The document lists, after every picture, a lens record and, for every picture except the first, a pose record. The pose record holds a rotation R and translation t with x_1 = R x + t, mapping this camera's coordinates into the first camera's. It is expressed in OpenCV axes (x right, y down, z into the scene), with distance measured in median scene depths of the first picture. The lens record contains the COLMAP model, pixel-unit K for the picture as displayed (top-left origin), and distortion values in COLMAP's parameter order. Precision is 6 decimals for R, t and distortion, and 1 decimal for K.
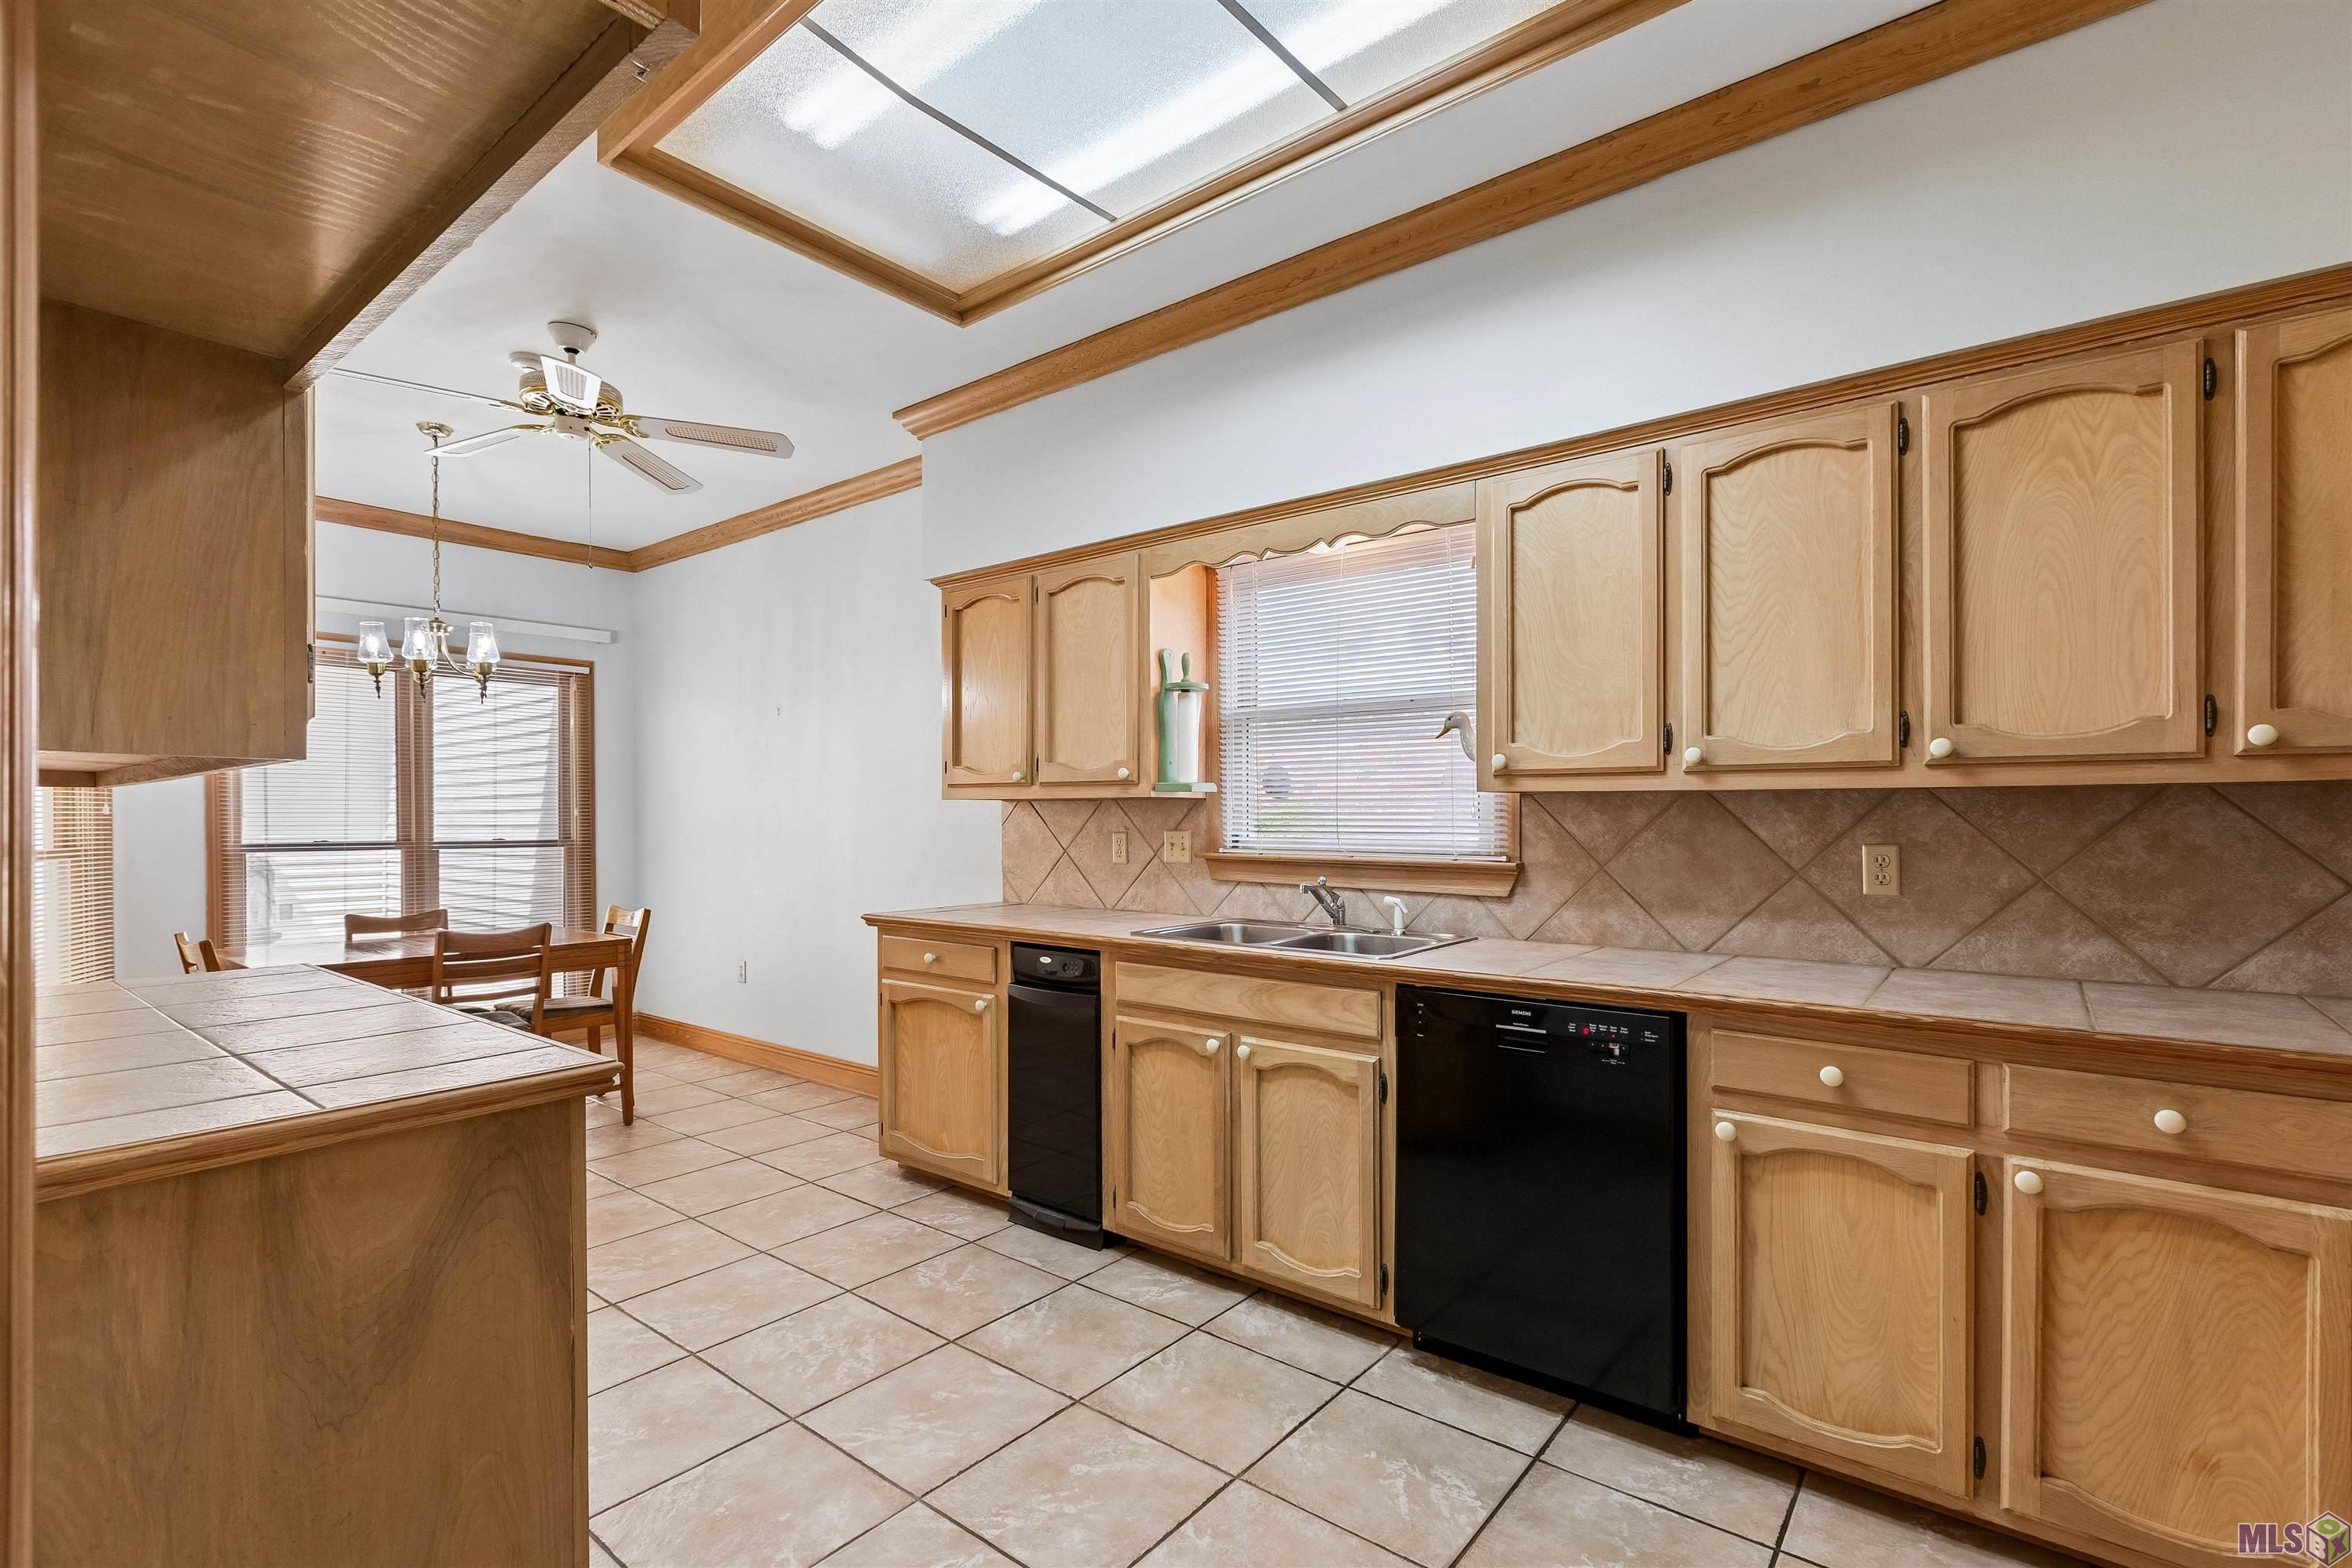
lens RADIAL K [[1073.8, 0, 1168.1], [0, 1073.8, 799.7], [0, 0, 1]] dist [0.002913, 0.000476]
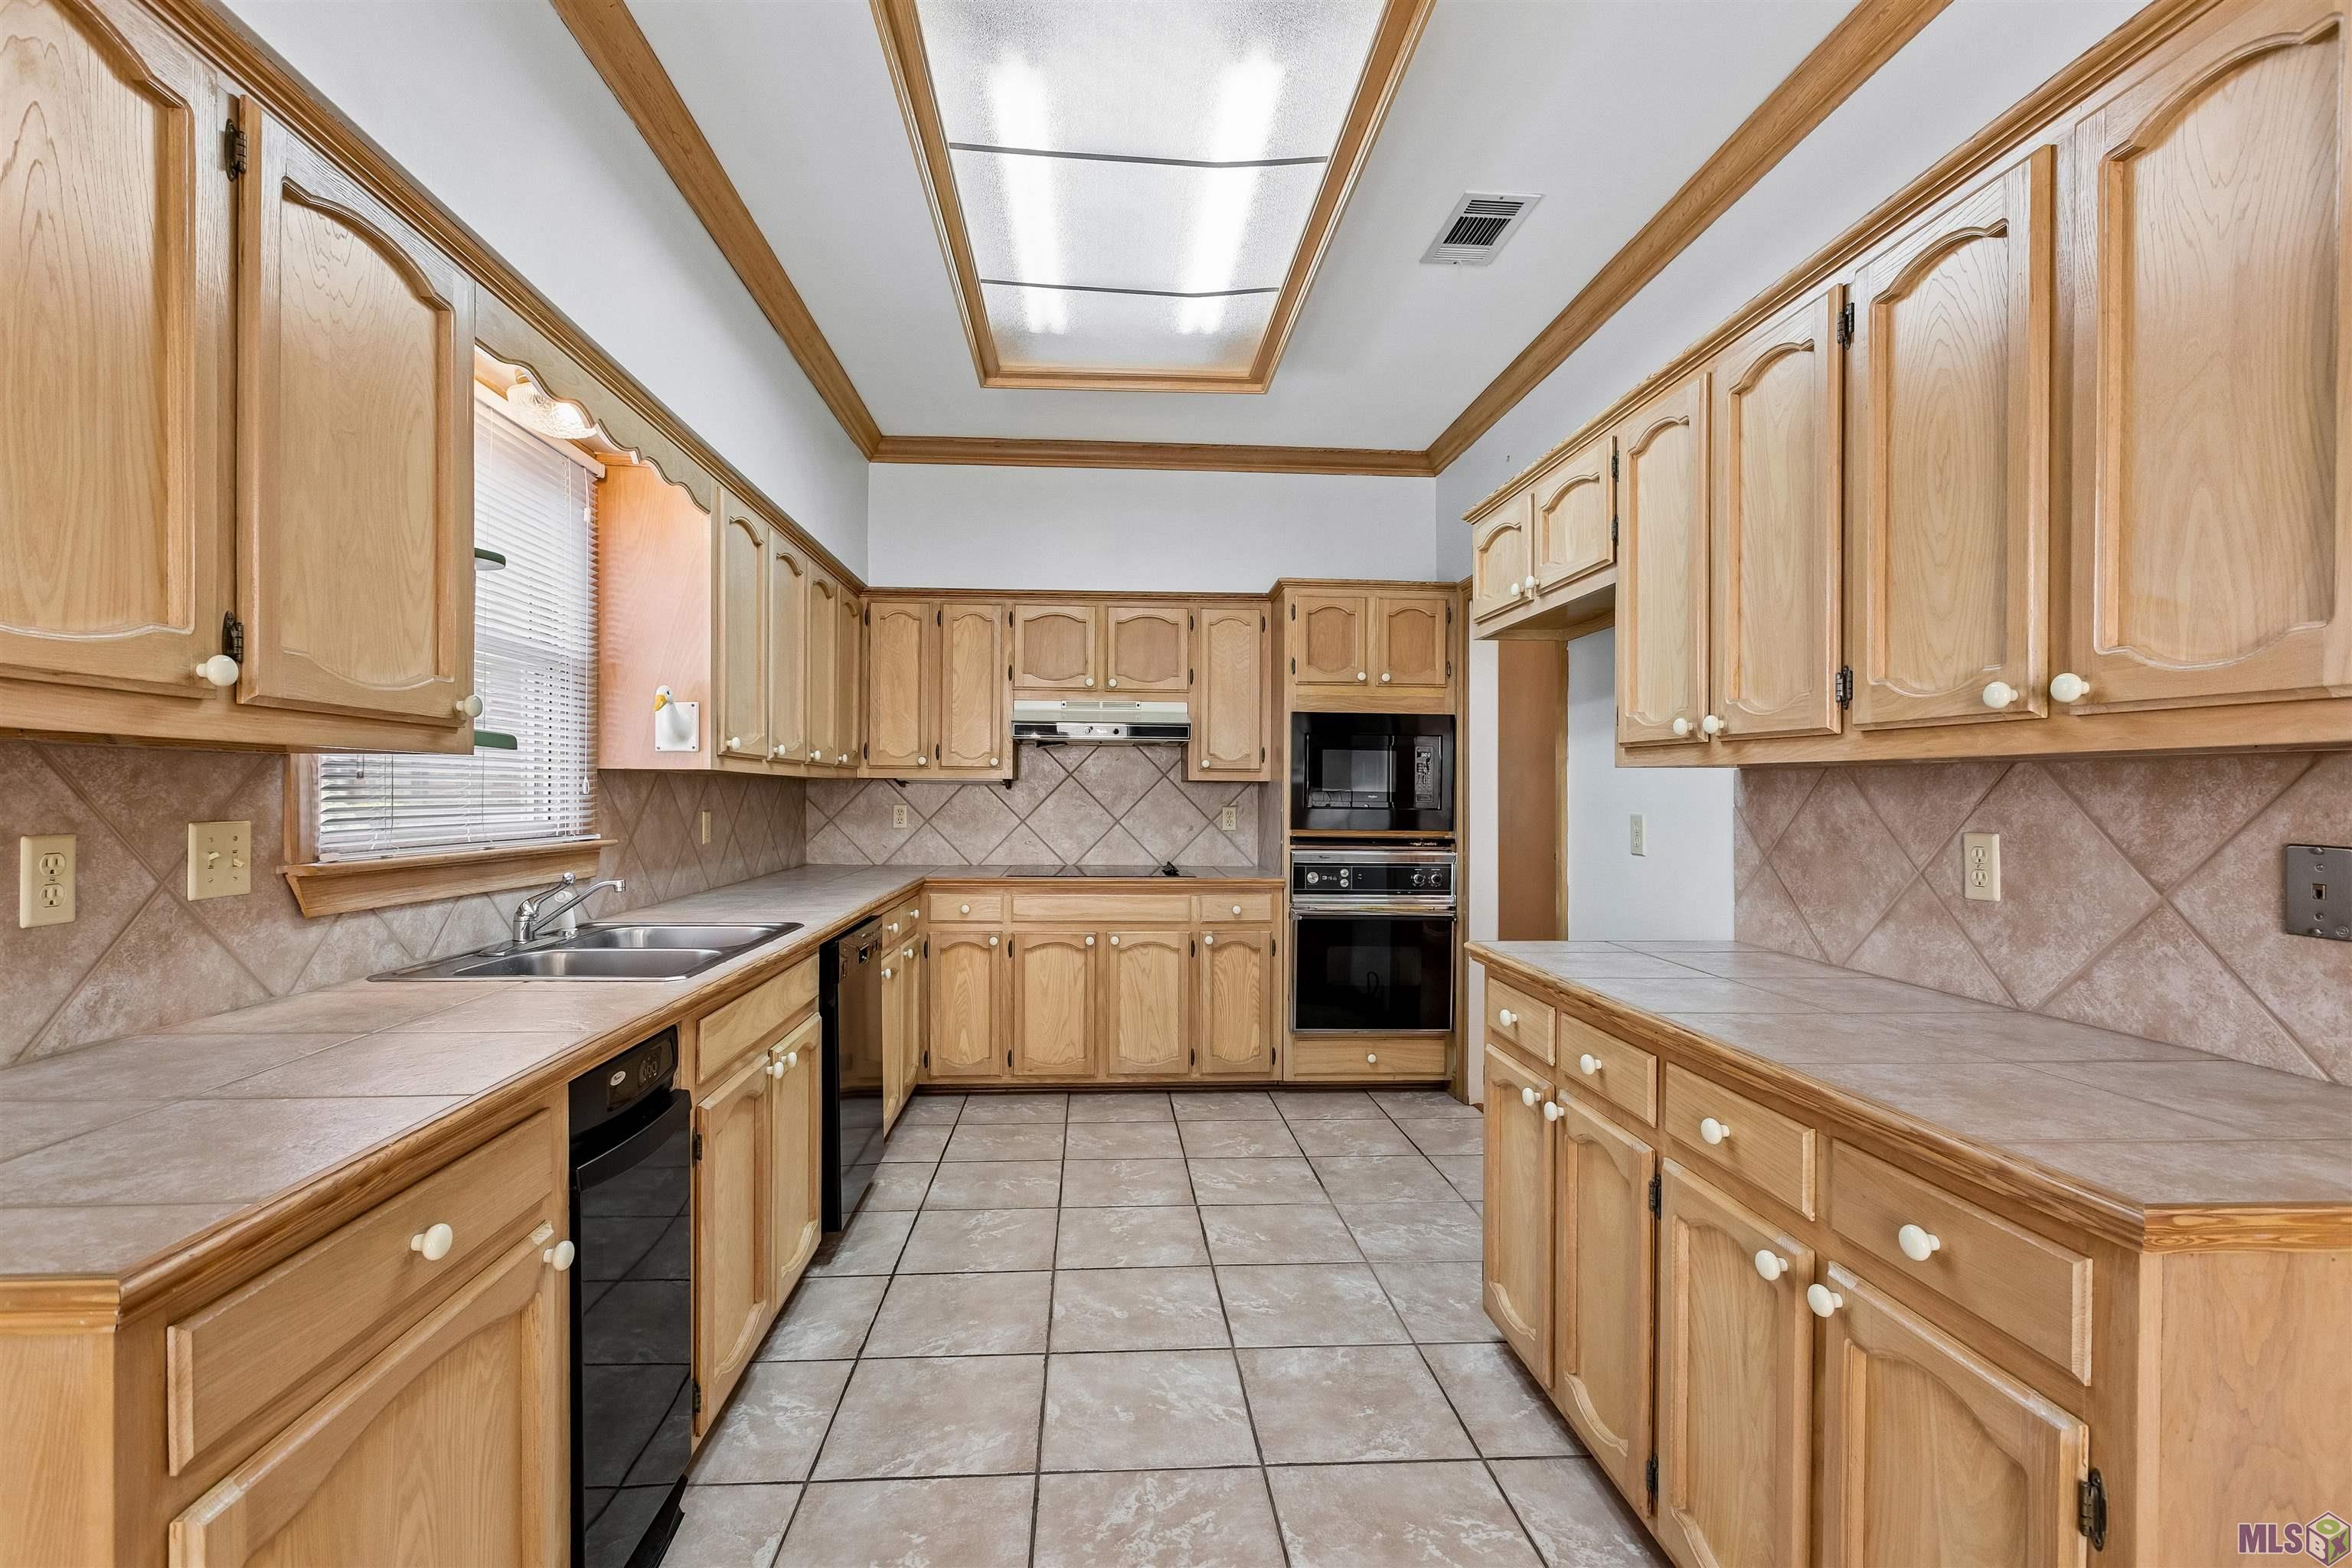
lens RADIAL K [[1073.8, 0, 1168.1], [0, 1073.8, 799.7], [0, 0, 1]] dist [0.002913, 0.000476]
pose [[-0.686666, -0.005571, 0.726951, -0.562717], [-0.012055, 0.999920, -0.003725, 0.016521], [-0.726873, -0.011321, -0.686679, 1.003084]]
